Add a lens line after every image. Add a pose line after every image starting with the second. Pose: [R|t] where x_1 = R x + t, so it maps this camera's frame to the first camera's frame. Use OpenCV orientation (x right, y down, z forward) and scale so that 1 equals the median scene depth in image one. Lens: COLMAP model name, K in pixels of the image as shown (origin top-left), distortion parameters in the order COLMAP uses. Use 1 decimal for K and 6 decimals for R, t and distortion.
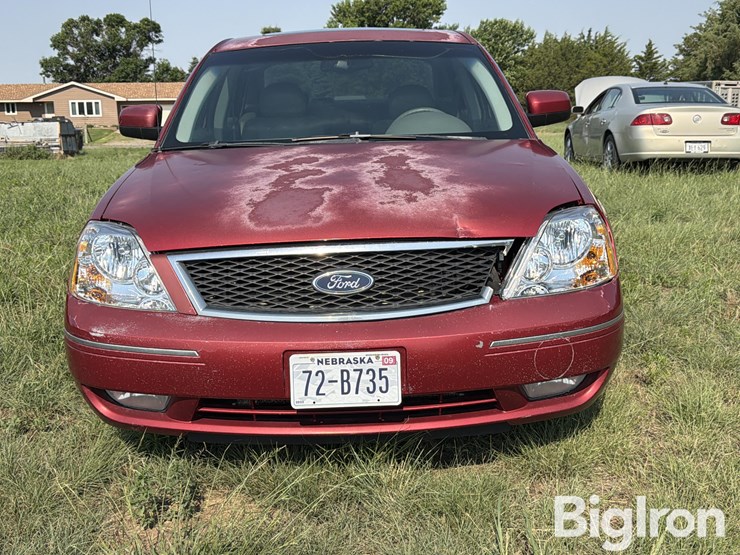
lens RADIAL K [[588.9, 0, 370.0], [0, 588.9, 277.5], [0, 0, 1]] dist [0.006813, 0.005249]
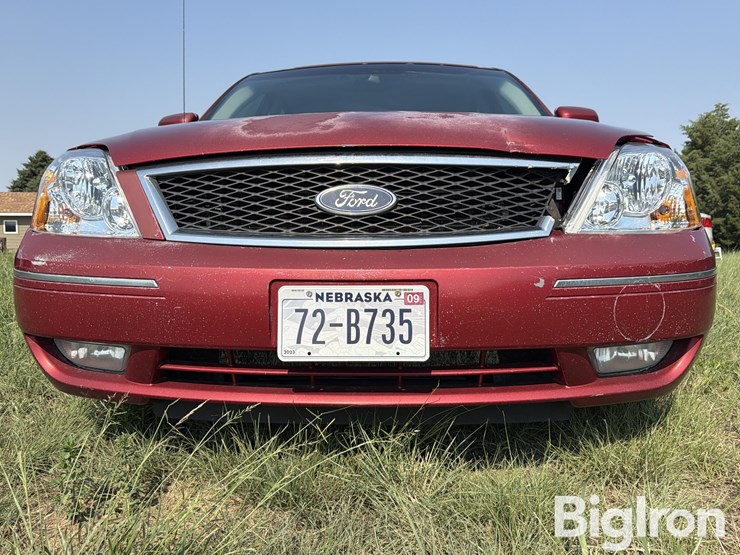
lens RADIAL K [[528.2, 0, 374.9], [0, 528.2, 279.8], [0, 0, 1]] dist [0.008714, 0.000329]
pose [[0.998642, 0.029726, -0.042776, 0.010688], [-0.033171, 0.996062, -0.082215, 0.162408], [0.040163, 0.083522, 0.995696, 0.326498]]
